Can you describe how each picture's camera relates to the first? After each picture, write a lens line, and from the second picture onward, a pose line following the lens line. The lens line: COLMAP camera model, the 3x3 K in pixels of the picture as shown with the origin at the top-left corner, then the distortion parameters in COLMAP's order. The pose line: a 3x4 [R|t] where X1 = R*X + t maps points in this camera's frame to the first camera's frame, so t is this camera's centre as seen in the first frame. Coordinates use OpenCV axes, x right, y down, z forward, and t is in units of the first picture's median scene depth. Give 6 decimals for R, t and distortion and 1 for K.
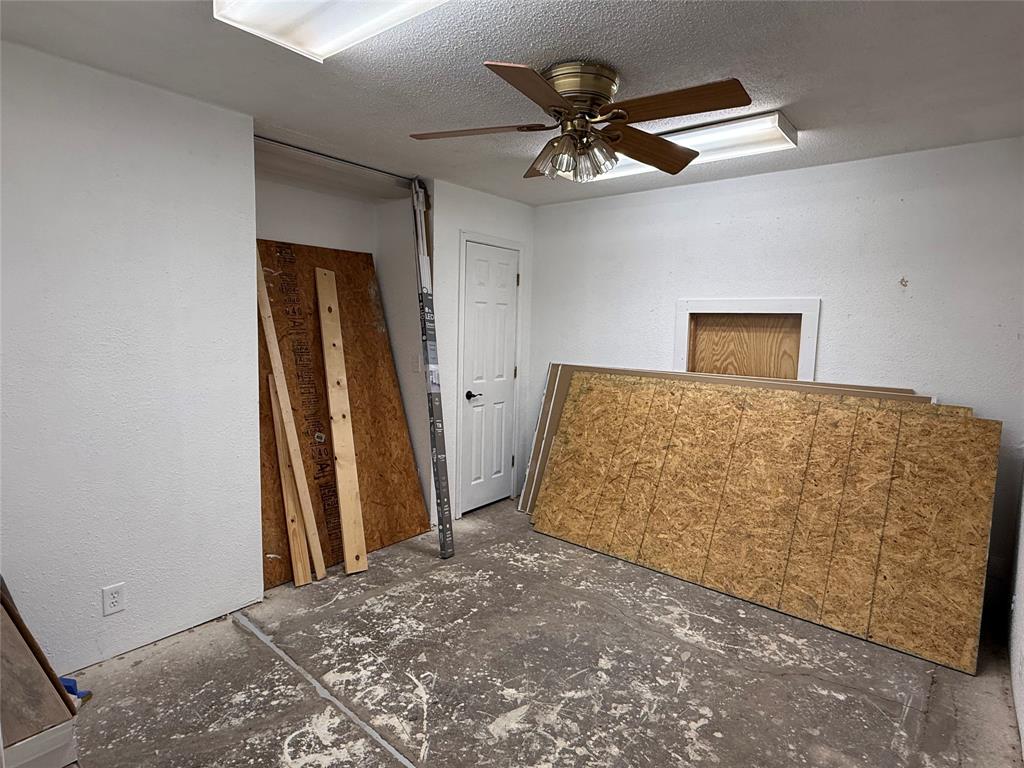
lens RADIAL K [[561.5, 0, 511.5], [0, 561.5, 383.9], [0, 0, 1]] dist [-0.000323, 0.000179]
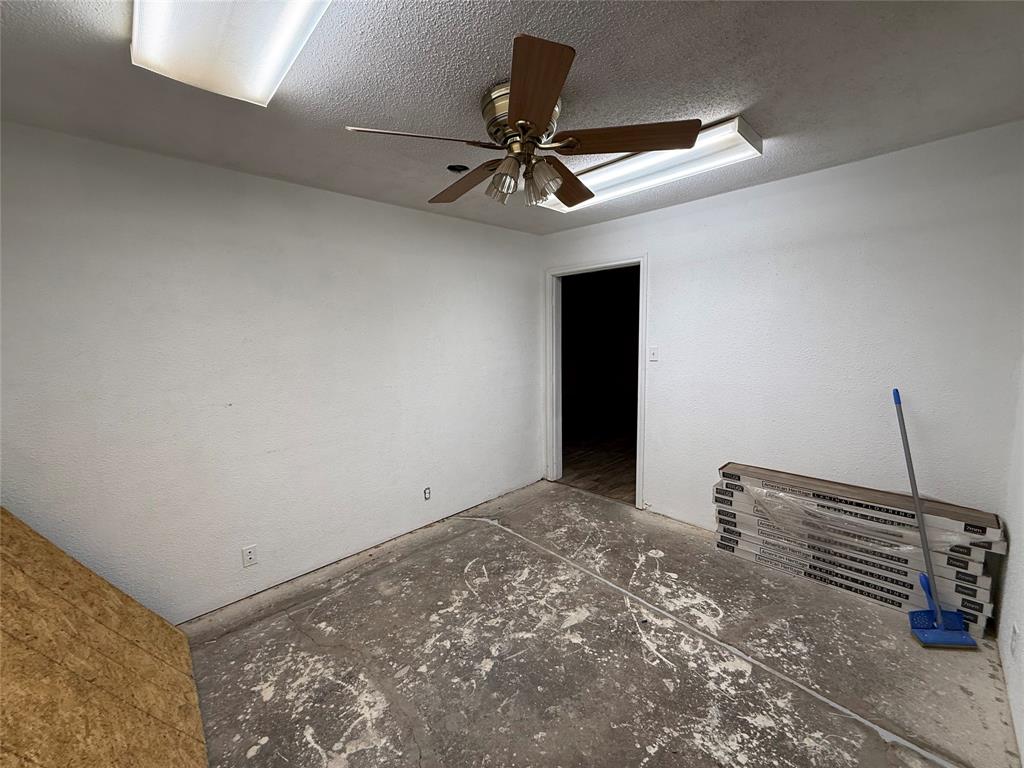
lens RADIAL K [[409.7, 0, 511.7], [0, 409.7, 384.7], [0, 0, 1]] dist [-0.000884, 0.000358]
pose [[-0.992803, -0.012074, 0.119149, 0.037945], [0.015750, 0.973101, 0.229841, -0.205871], [-0.118719, 0.230064, -0.965907, 1.758855]]
